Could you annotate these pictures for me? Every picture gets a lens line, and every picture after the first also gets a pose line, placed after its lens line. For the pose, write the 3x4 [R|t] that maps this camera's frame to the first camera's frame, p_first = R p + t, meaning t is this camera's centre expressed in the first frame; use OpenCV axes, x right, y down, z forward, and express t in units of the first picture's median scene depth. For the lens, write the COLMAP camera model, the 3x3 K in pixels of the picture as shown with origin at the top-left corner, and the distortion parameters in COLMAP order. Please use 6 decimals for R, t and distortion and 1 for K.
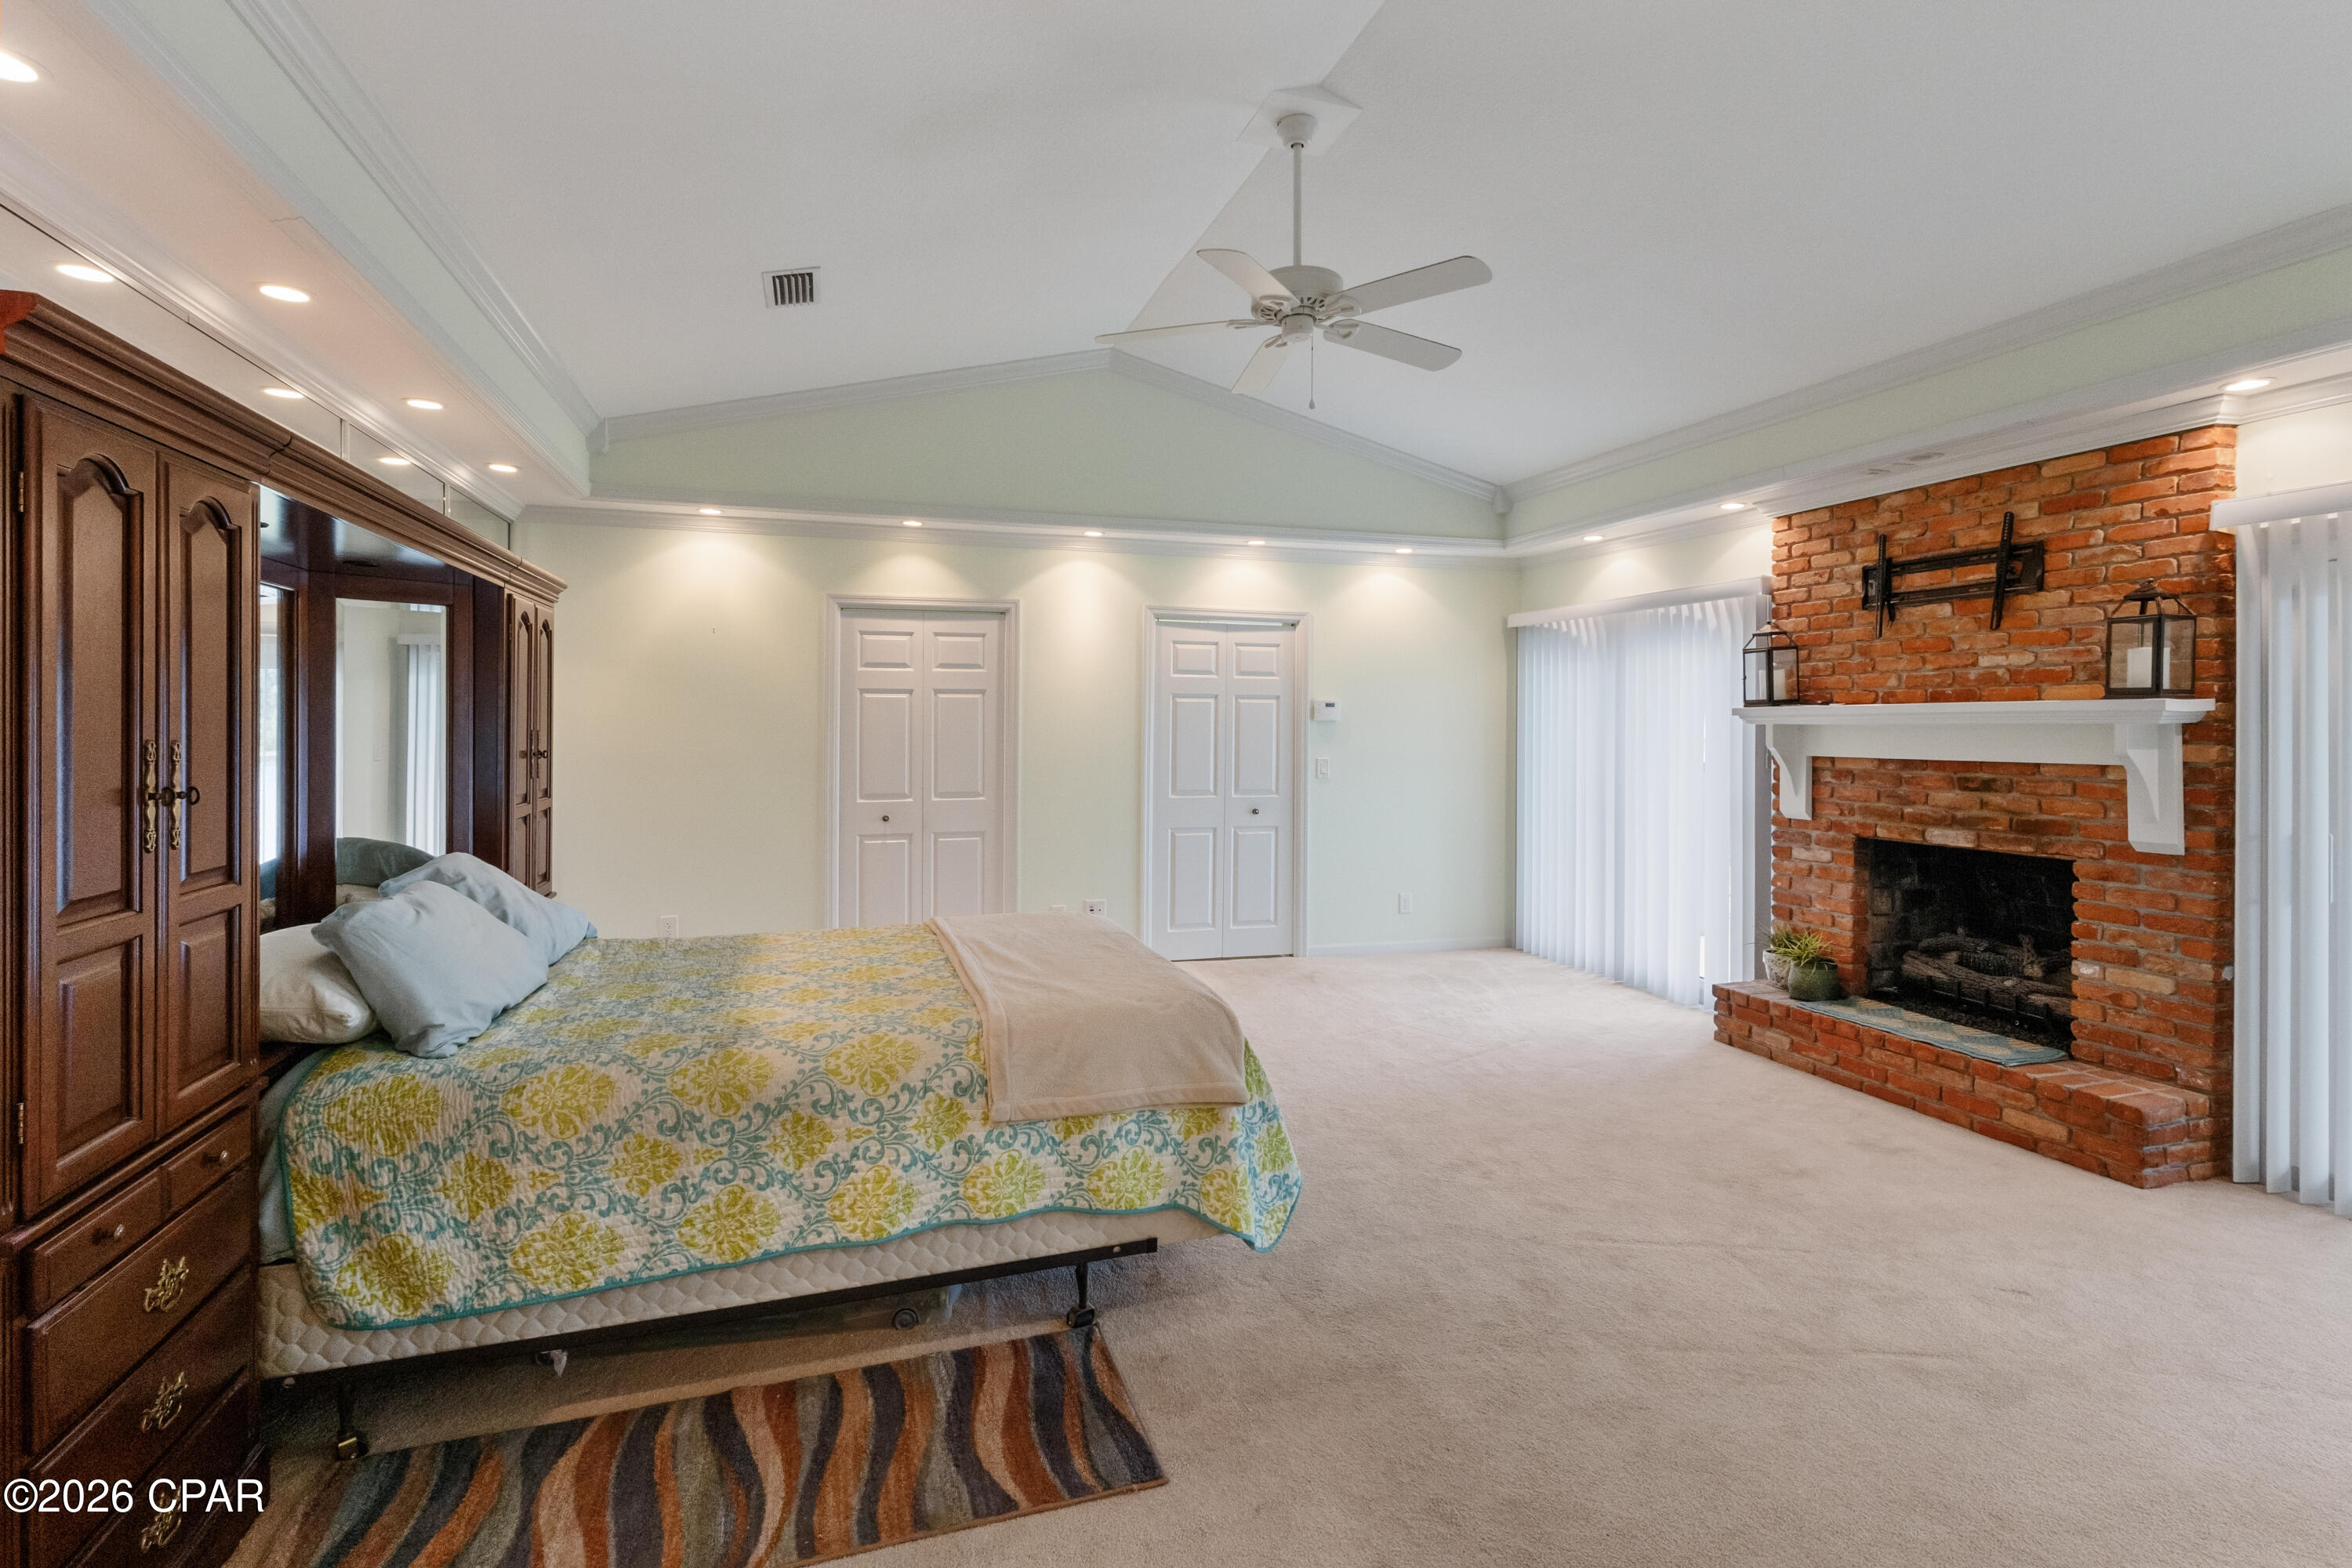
lens RADIAL K [[1100.7, 0, 1174.8], [0, 1100.7, 735.5], [0, 0, 1]] dist [0.004560, 0.000562]
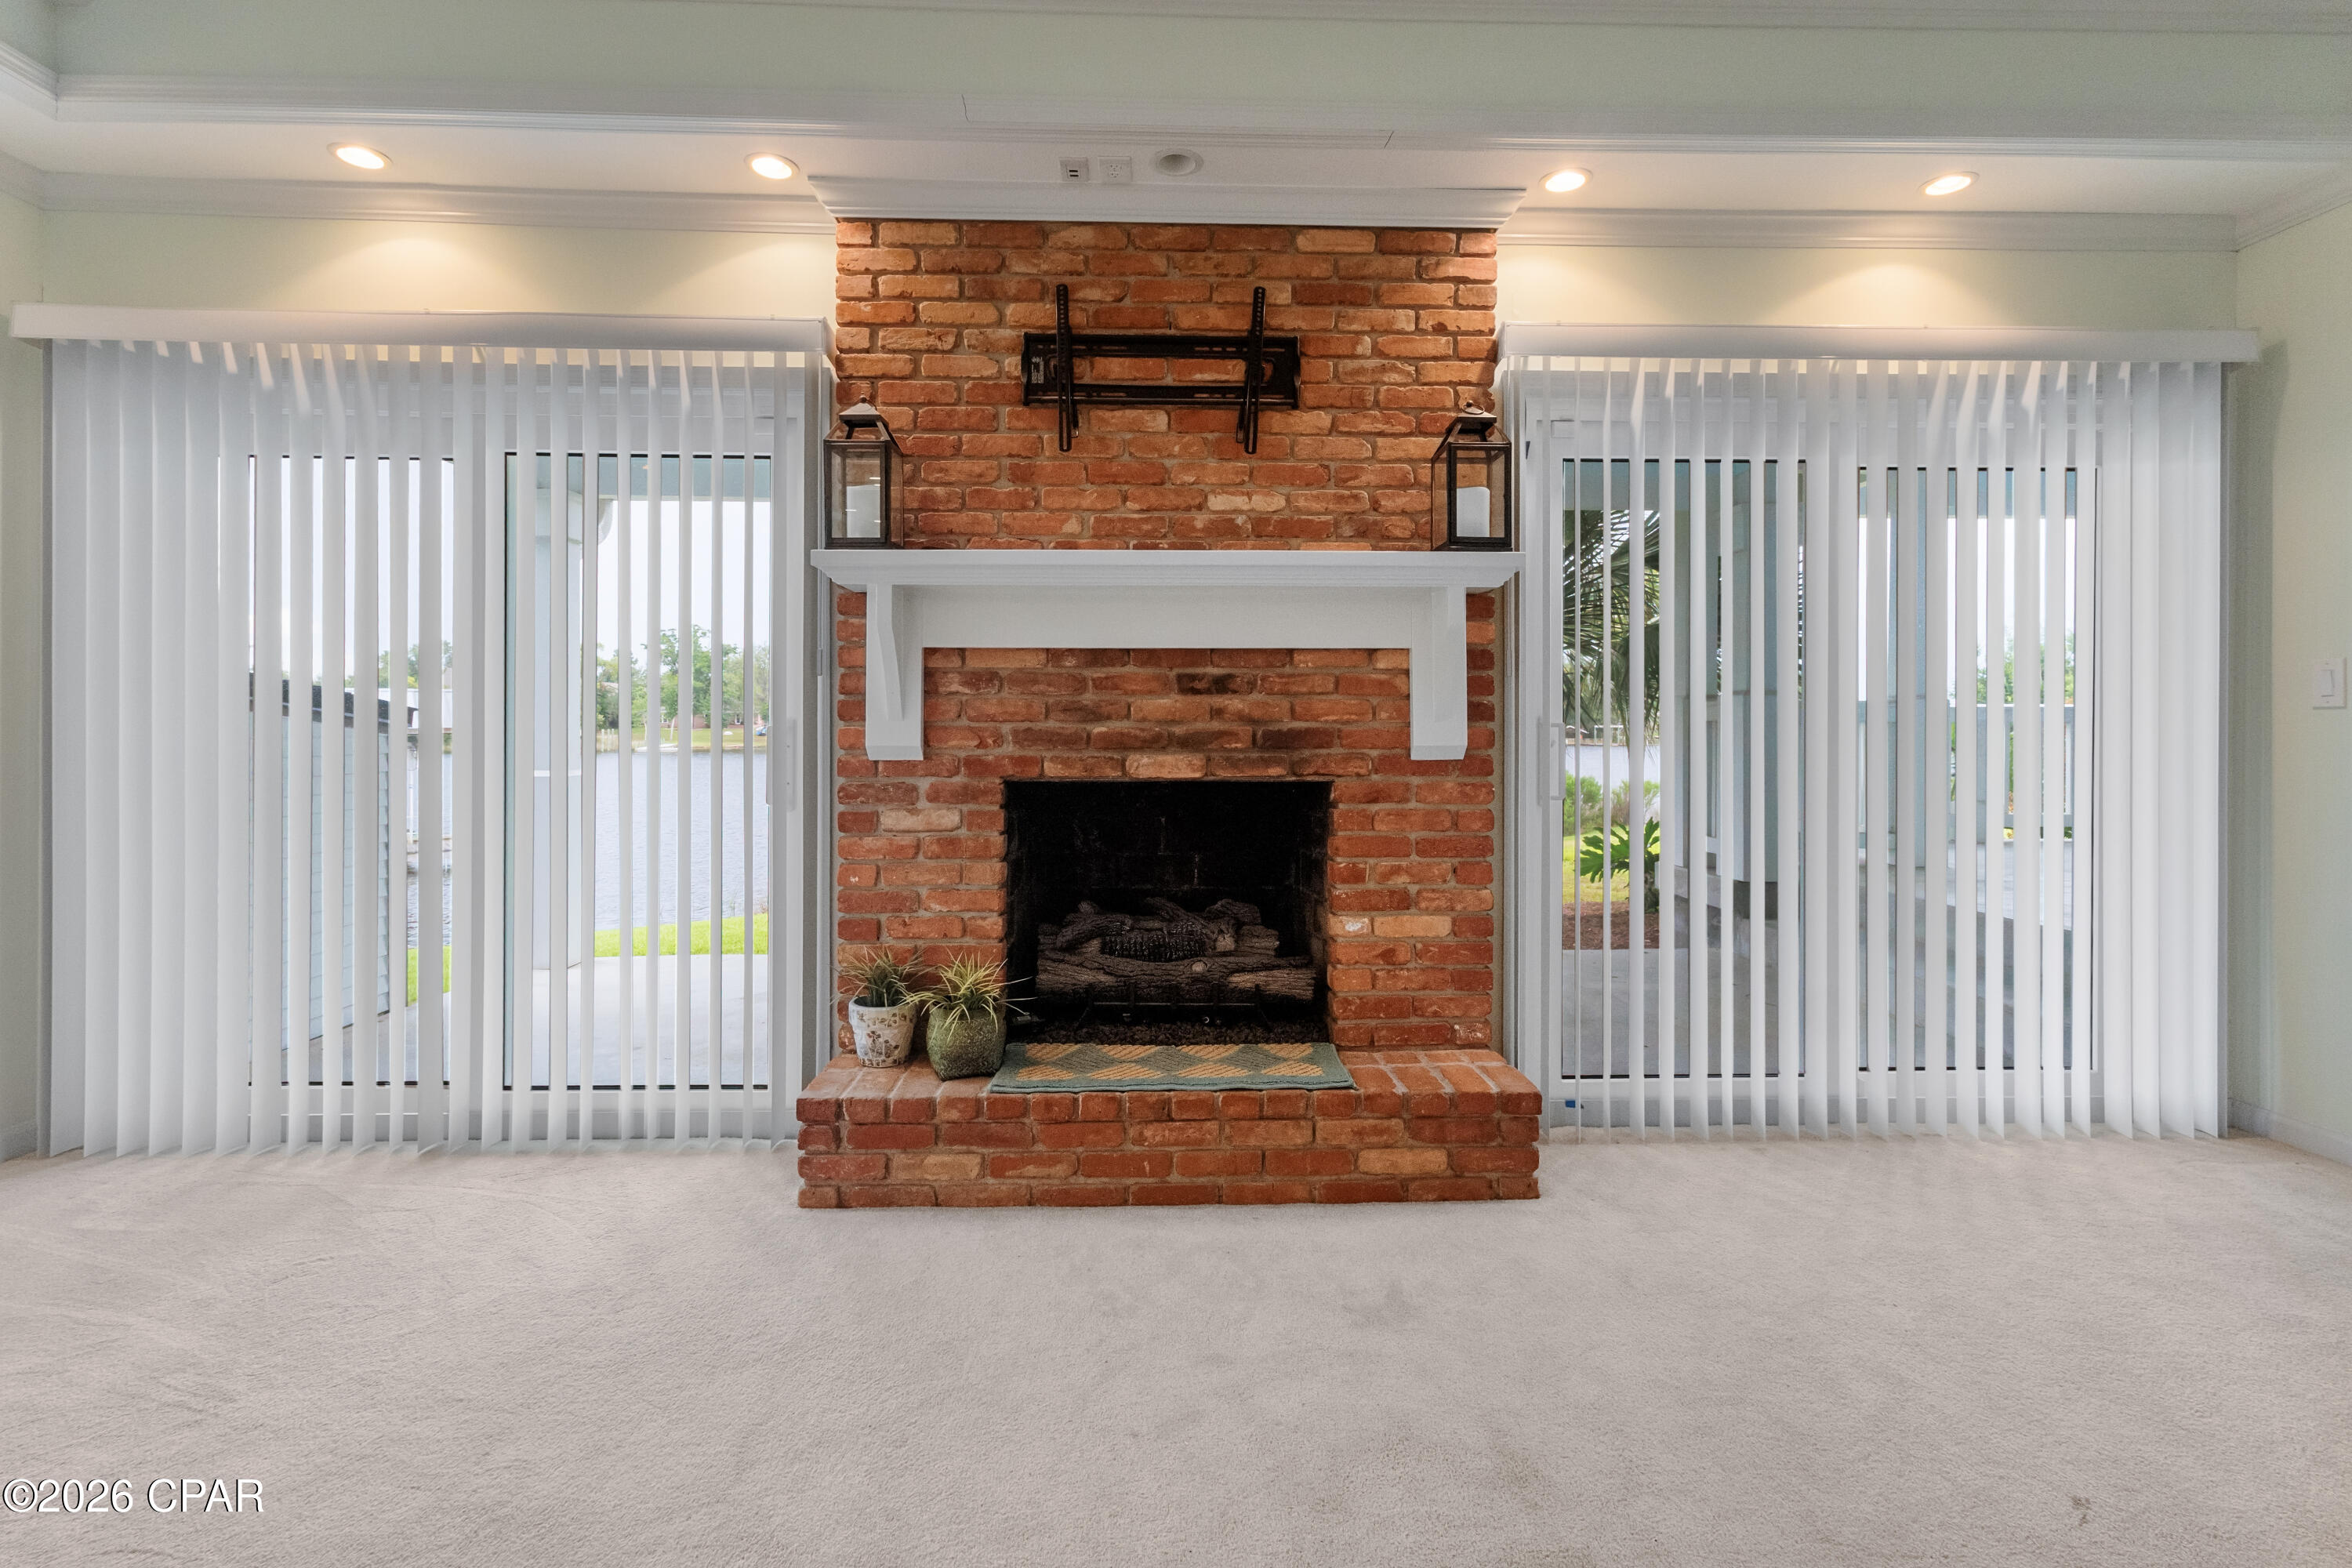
lens RADIAL K [[1100.7, 0, 1174.8], [0, 1100.7, 735.5], [0, 0, 1]] dist [0.004560, 0.000562]
pose [[0.281283, -0.006079, 0.959605, 0.072566], [0.007980, 0.999960, 0.003996, 0.073853], [-0.959592, 0.006534, 0.281321, 0.835798]]
